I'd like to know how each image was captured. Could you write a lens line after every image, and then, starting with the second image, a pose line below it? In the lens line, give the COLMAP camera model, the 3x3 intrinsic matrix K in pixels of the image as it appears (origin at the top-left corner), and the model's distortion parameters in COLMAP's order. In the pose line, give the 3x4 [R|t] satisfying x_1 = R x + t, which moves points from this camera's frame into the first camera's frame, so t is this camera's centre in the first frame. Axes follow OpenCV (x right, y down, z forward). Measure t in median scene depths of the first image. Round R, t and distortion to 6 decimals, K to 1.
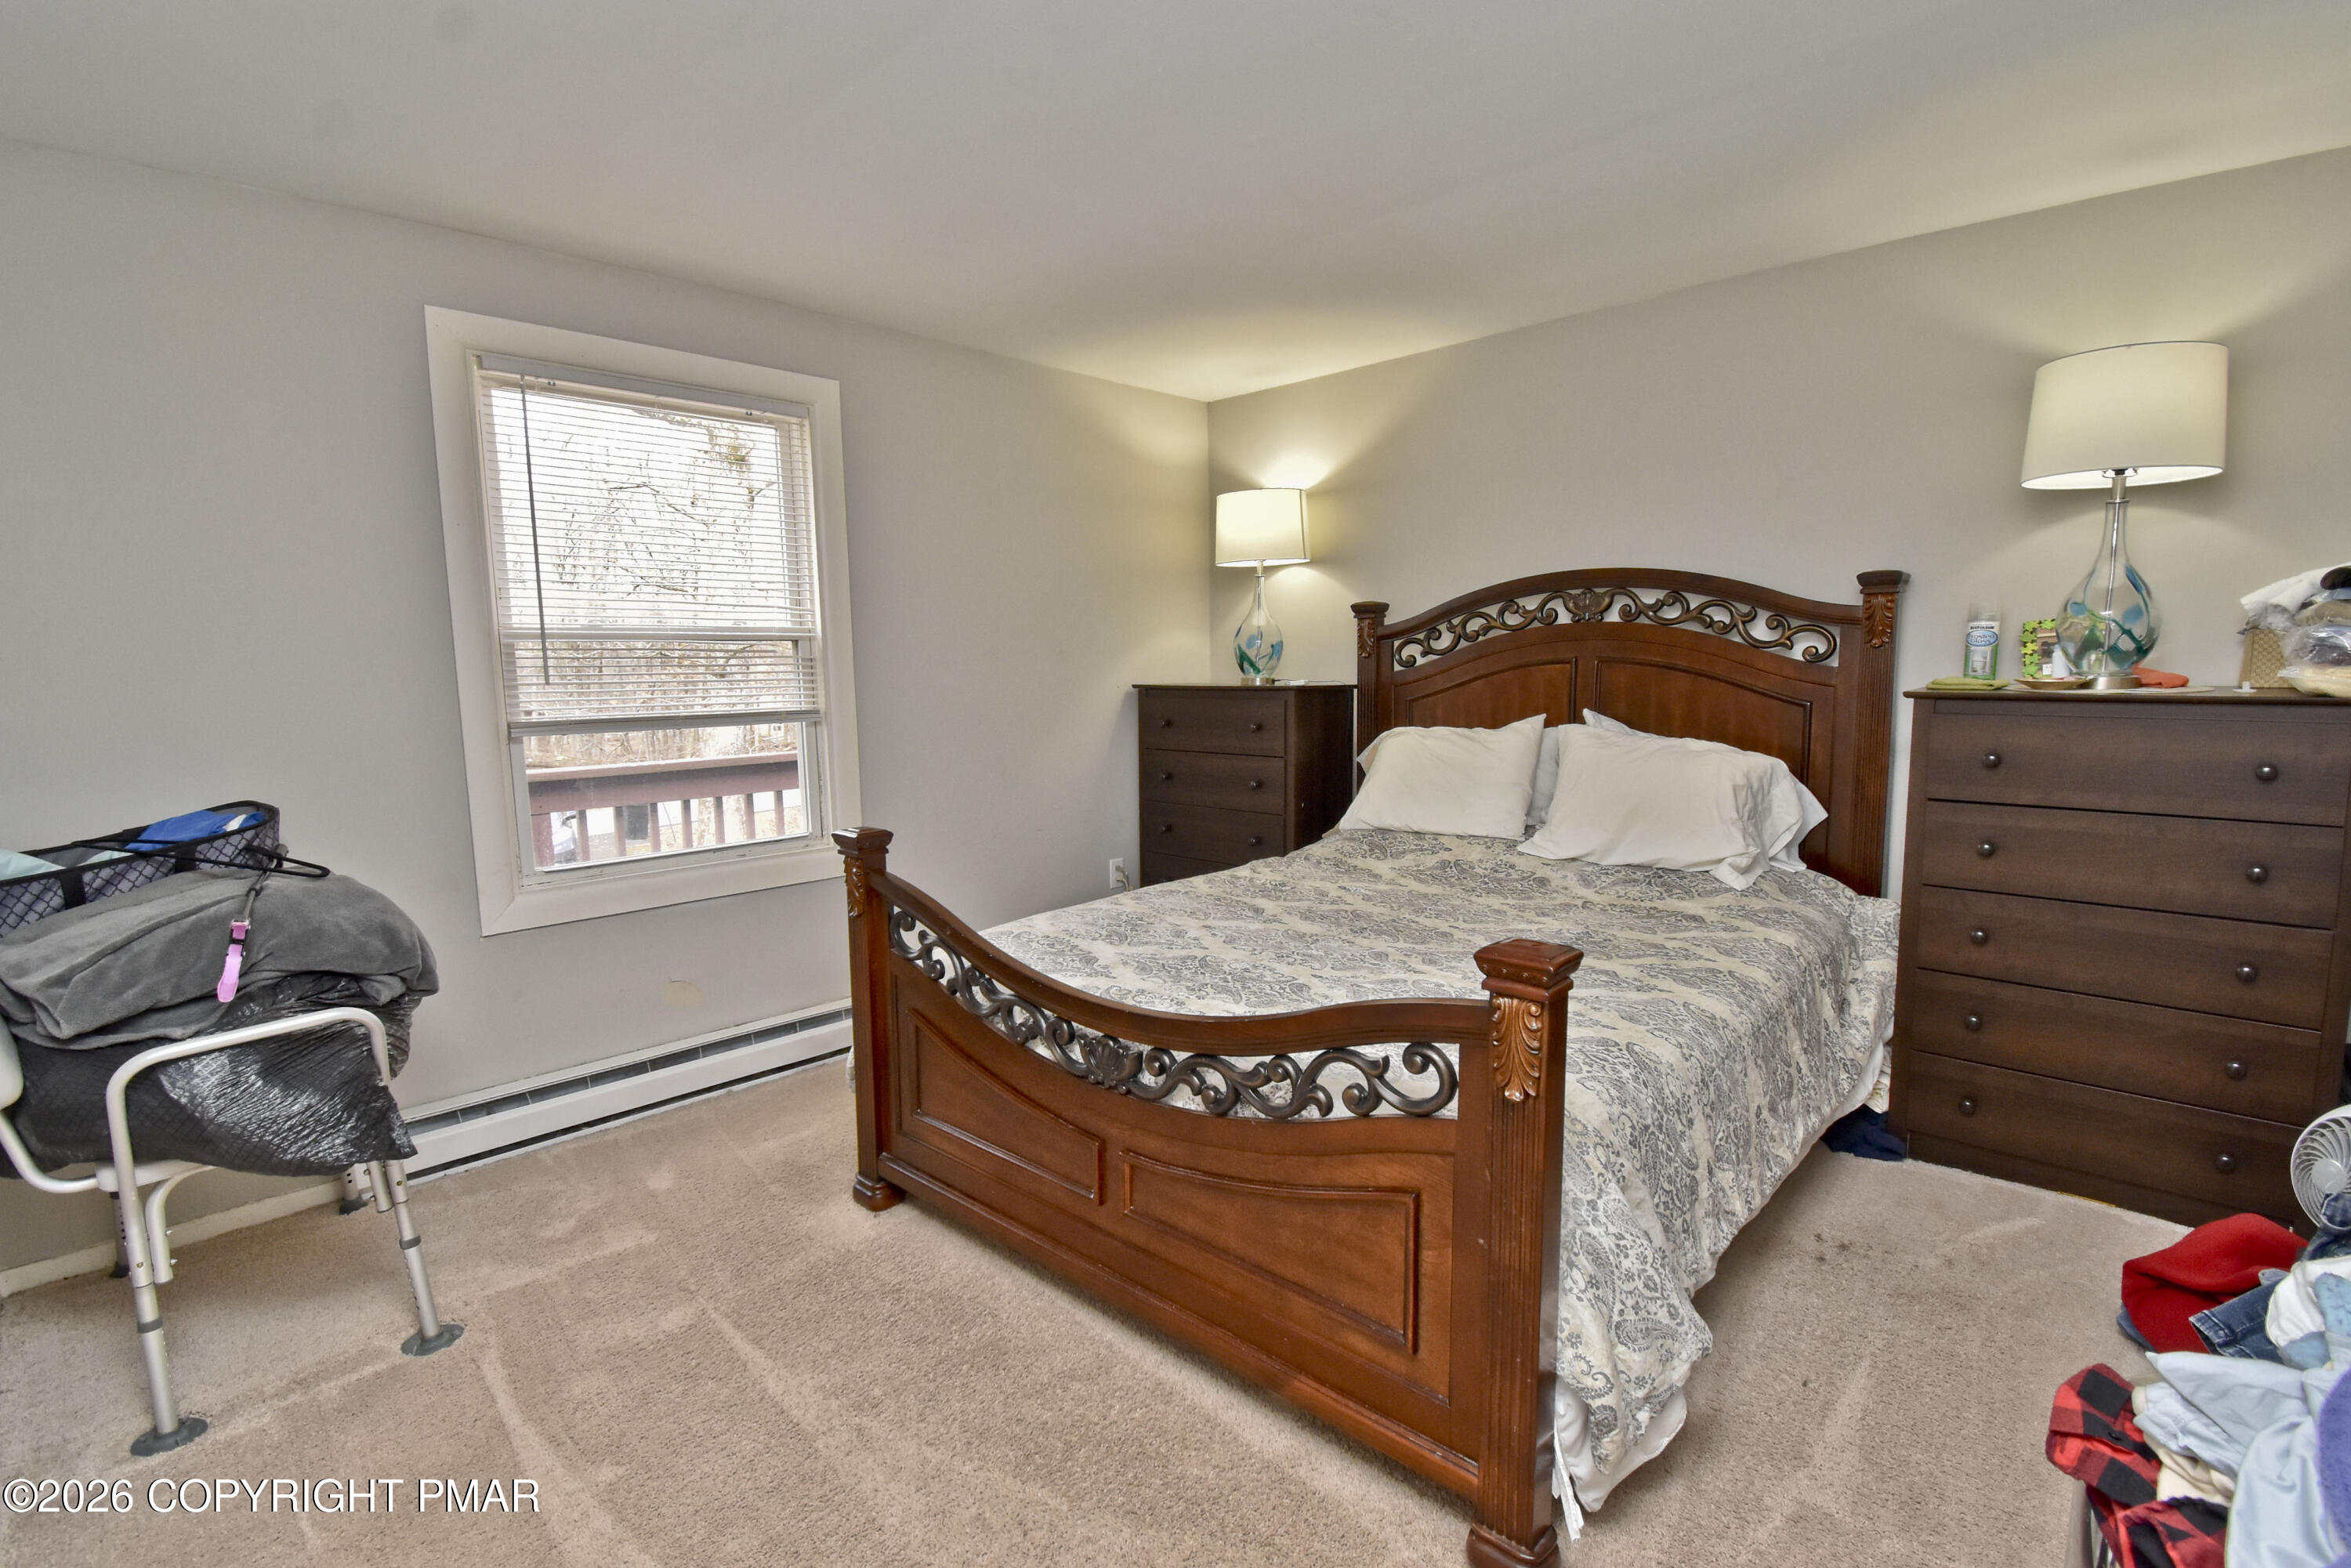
lens RADIAL K [[1045.1, 0, 1189.6], [0, 1045.1, 788.8], [0, 0, 1]] dist [0.000886, -0.011448]
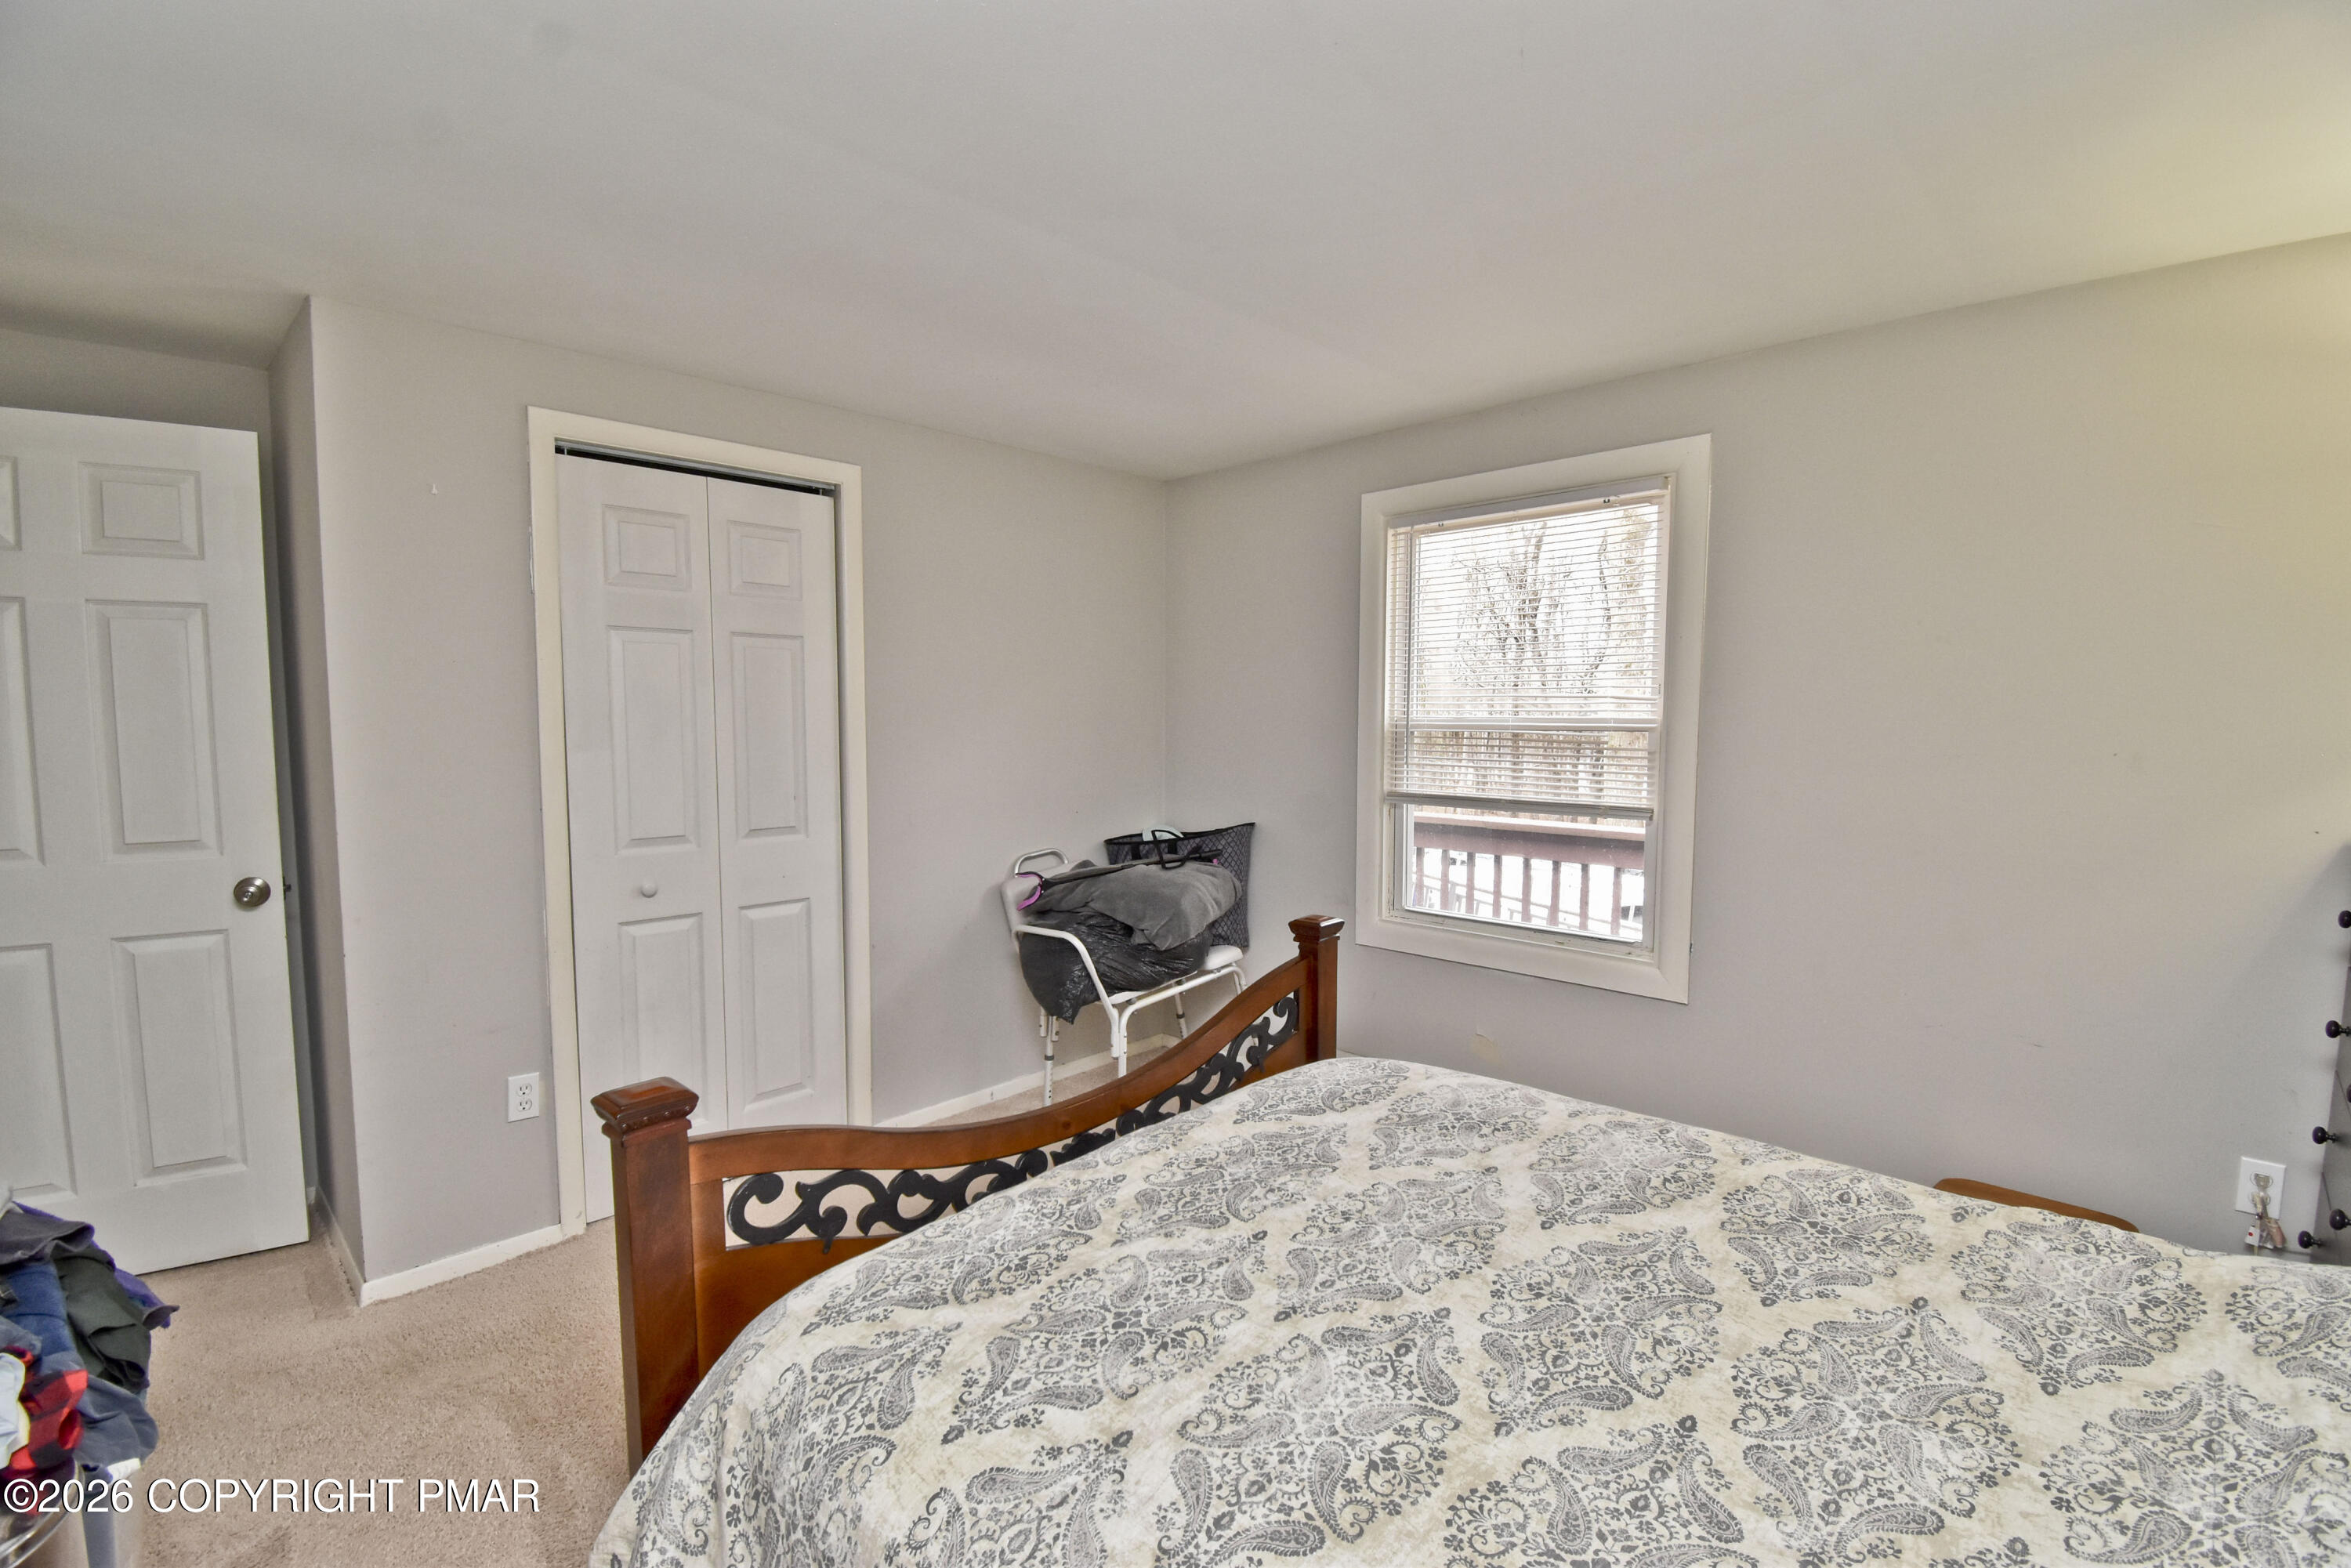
lens RADIAL K [[1045.1, 0, 1189.6], [0, 1045.1, 788.8], [0, 0, 1]] dist [0.000886, -0.011448]
pose [[0.015868, 0.088289, -0.995969, 0.712040], [-0.122972, 0.988704, 0.085685, -0.161506], [0.992283, 0.121117, 0.026545, 0.774125]]
